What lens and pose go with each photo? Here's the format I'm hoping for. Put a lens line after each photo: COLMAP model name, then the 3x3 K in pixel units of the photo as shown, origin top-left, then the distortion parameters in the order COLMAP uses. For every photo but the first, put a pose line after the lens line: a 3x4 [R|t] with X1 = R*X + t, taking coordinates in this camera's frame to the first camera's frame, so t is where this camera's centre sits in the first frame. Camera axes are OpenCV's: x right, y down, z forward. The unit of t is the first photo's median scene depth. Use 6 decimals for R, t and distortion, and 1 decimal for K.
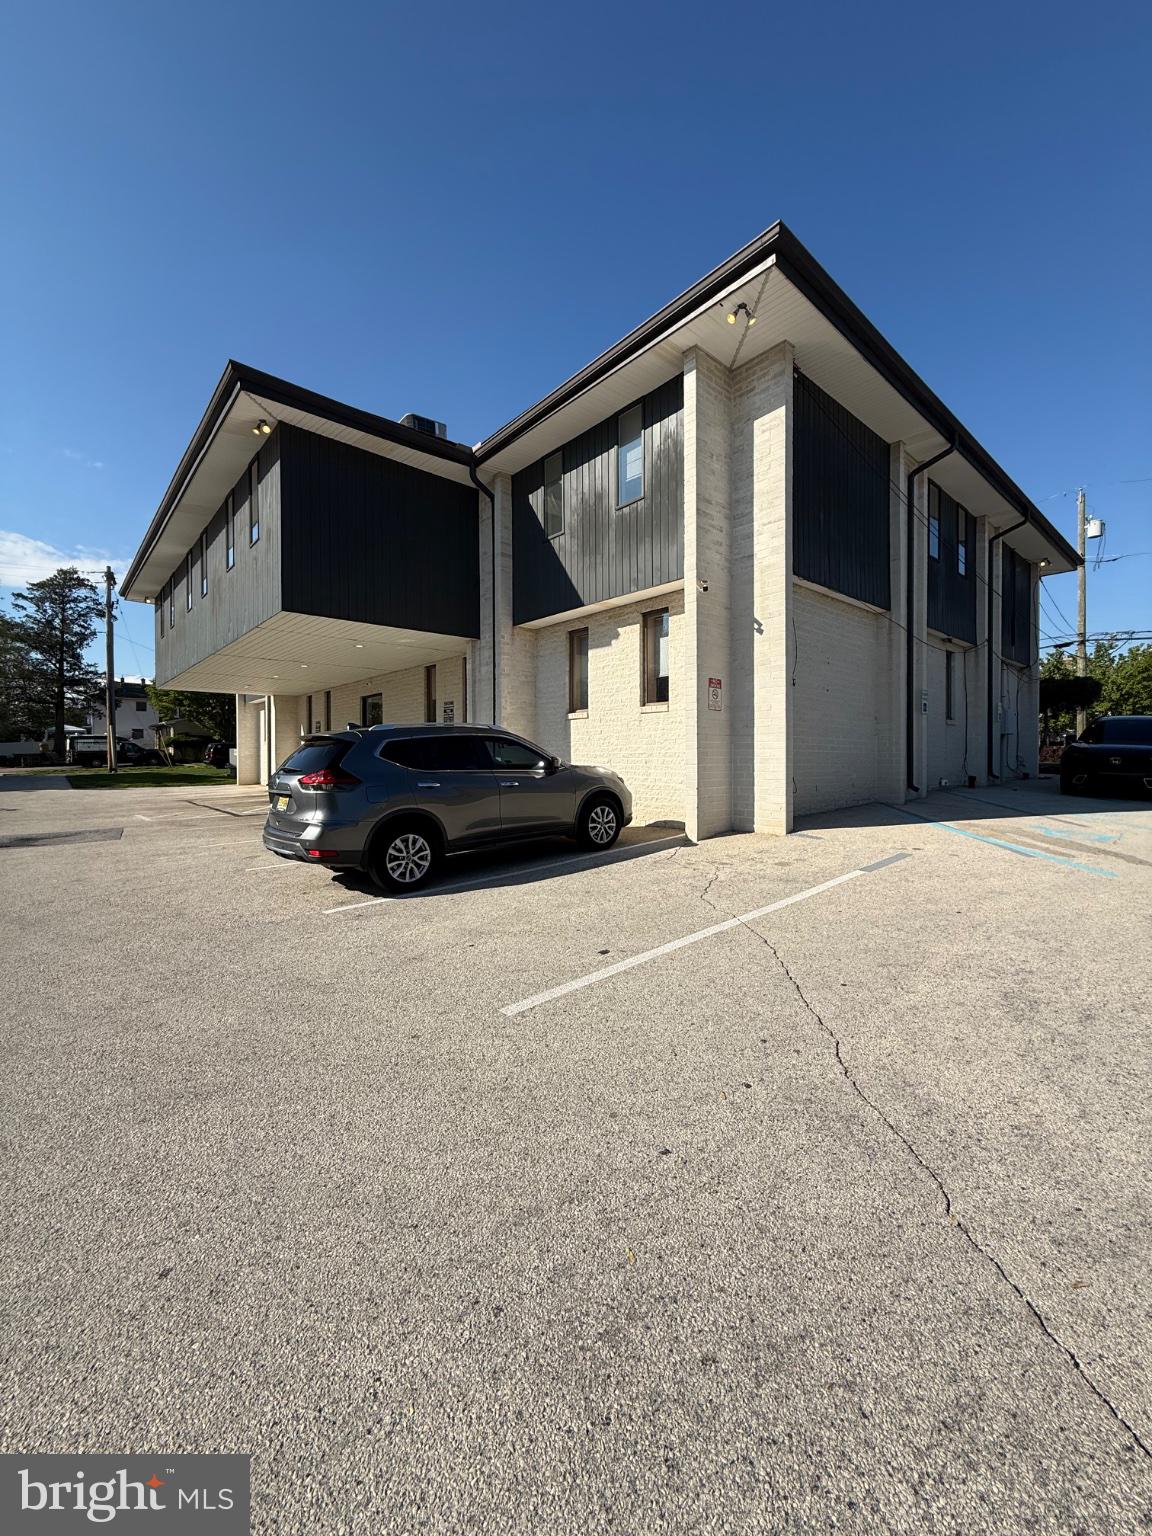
lens RADIAL K [[611.8, 0, 579.2], [0, 611.8, 763.6], [0, 0, 1]] dist [0.000002, 0.000005]
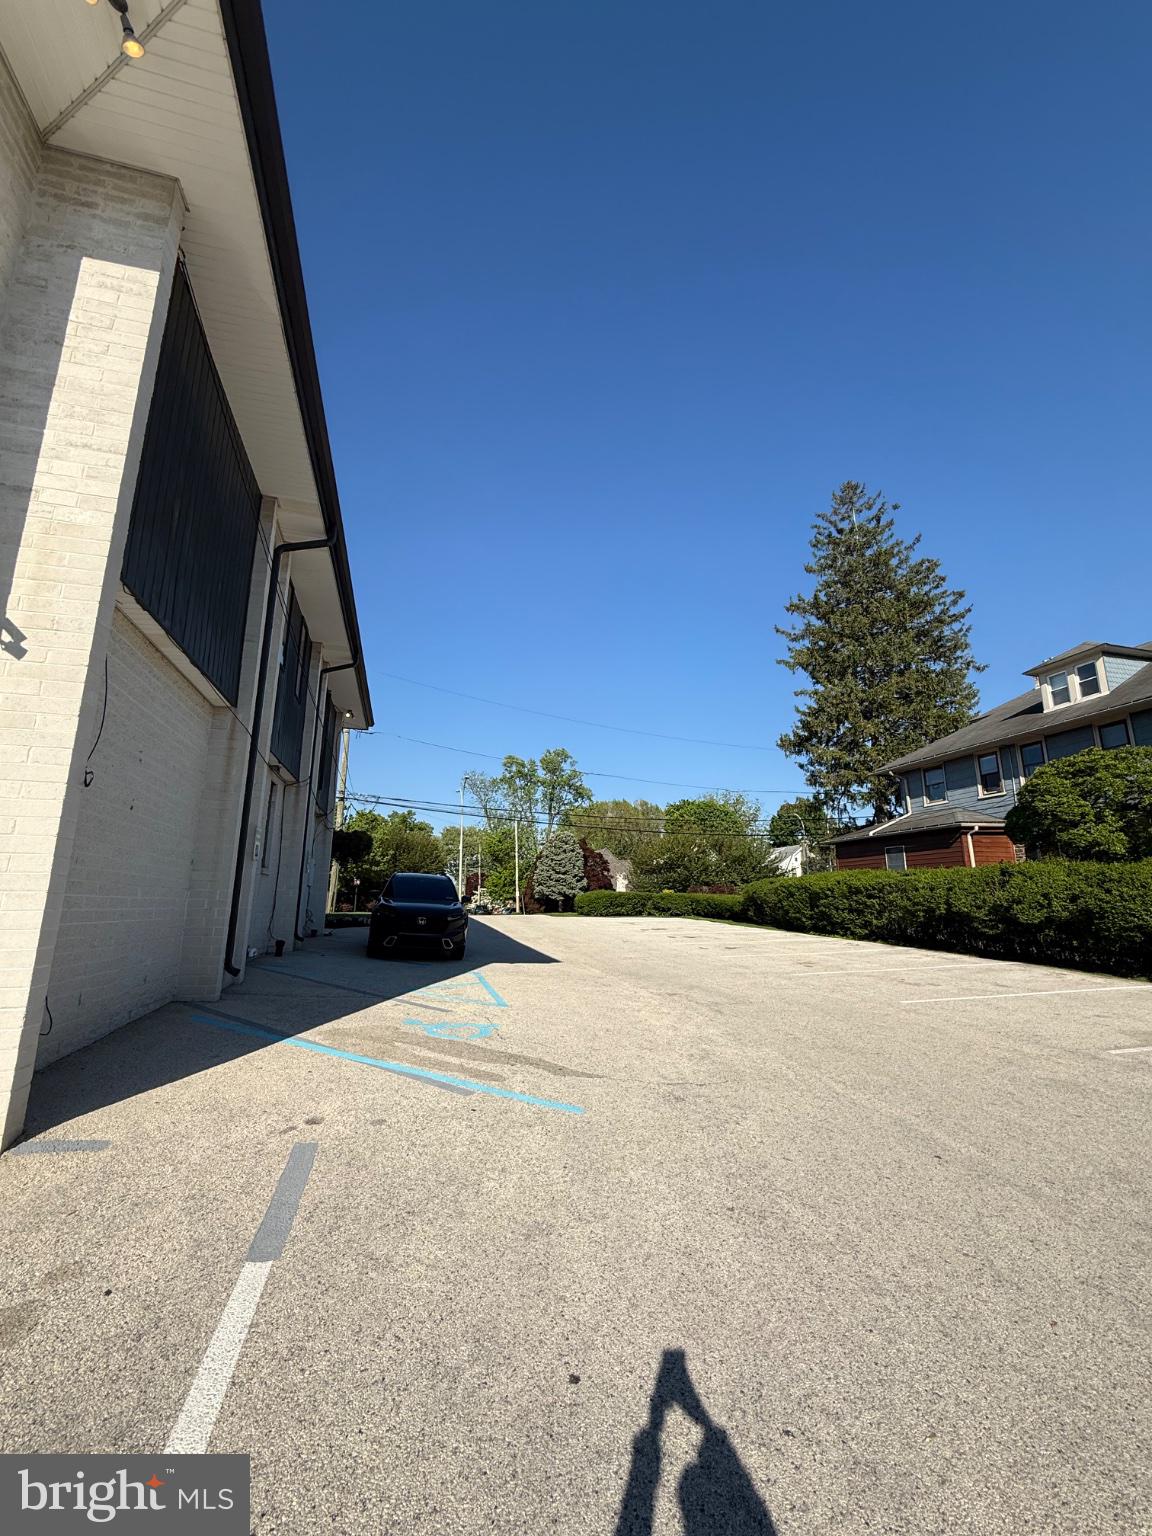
lens RADIAL K [[611.8, 0, 569.4], [0, 611.8, 769.7], [0, 0, 1]] dist [0.000002, 0.000005]
pose [[0.445075, 0.194449, 0.874127, 0.149959], [-0.001225, 0.976271, -0.216547, -0.055631], [-0.895493, 0.095309, 0.434752, 0.654868]]
